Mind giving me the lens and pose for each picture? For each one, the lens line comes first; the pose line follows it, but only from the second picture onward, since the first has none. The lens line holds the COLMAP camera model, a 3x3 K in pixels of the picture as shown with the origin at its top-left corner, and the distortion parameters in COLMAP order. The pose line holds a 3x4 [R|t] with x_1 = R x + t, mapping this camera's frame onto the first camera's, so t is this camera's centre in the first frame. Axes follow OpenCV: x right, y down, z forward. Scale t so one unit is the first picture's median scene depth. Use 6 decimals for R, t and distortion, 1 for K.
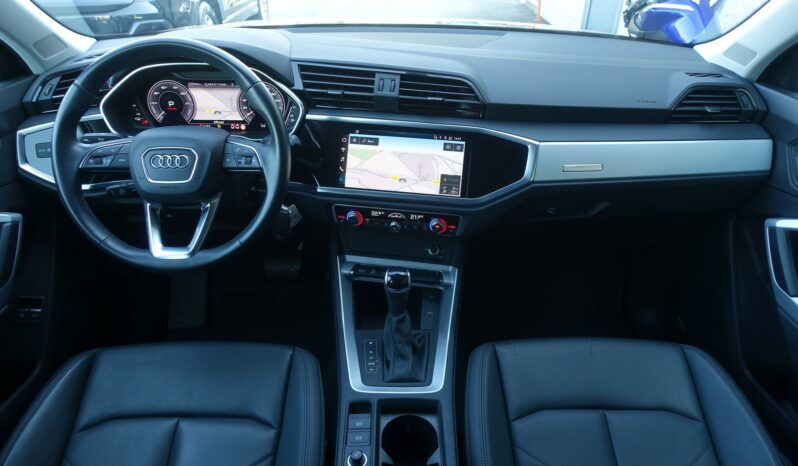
lens RADIAL K [[547.3, 0, 399.4], [0, 547.3, 229.0], [0, 0, 1]] dist [-0.002919, 0.000291]
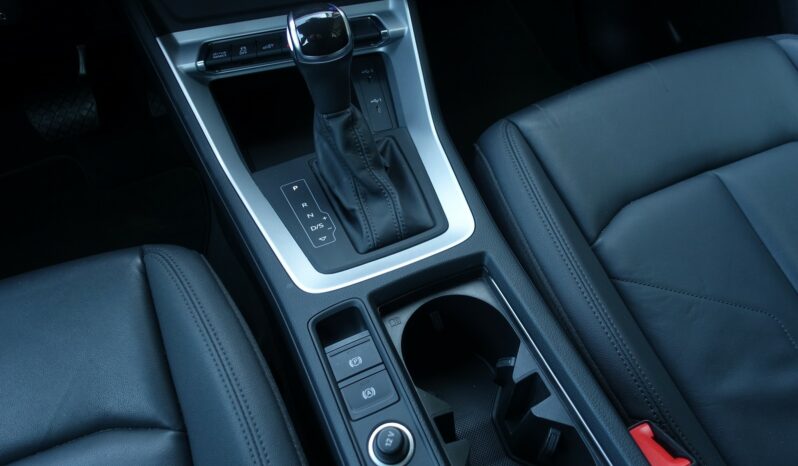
lens RADIAL K [[547.3, 0, 399.4], [0, 547.3, 231.7], [0, 0, 1]] dist [-0.002919, 0.000291]
pose [[0.919014, -0.328662, 0.217703, -0.087572], [0.239354, 0.903978, 0.354308, 0.092714], [-0.313246, -0.273506, 0.909435, 0.517219]]
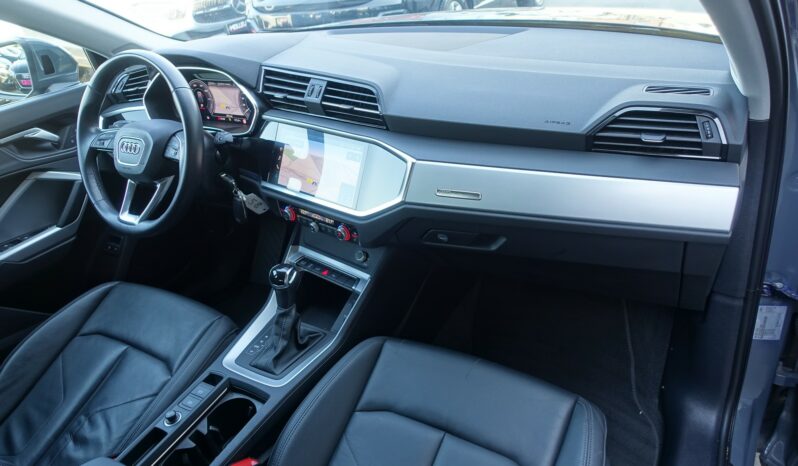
lens RADIAL K [[547.3, 0, 398.4], [0, 547.3, 231.2], [0, 0, 1]] dist [-0.002919, 0.000291]
pose [[0.849604, 0.162120, -0.501887, 0.681770], [-0.141529, 0.986764, 0.079163, -0.105923], [0.508077, 0.003774, 0.861303, 0.189385]]
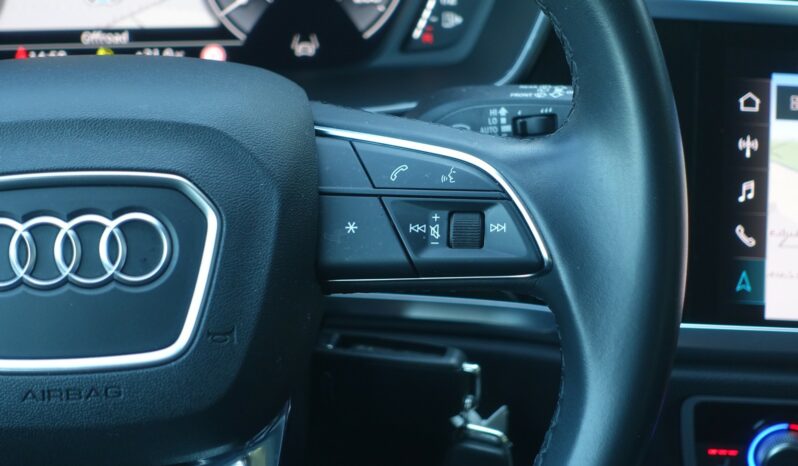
lens RADIAL K [[1623.9, 0, 399.2], [0, 1623.9, 234.4], [0, 0, 1]] dist [-0.160842, 0.000000]
pose [[0.993471, -0.037368, 0.107796, -0.318296], [0.044519, 0.996911, -0.064710, -0.077079], [-0.105045, 0.069087, 0.992065, 0.390658]]
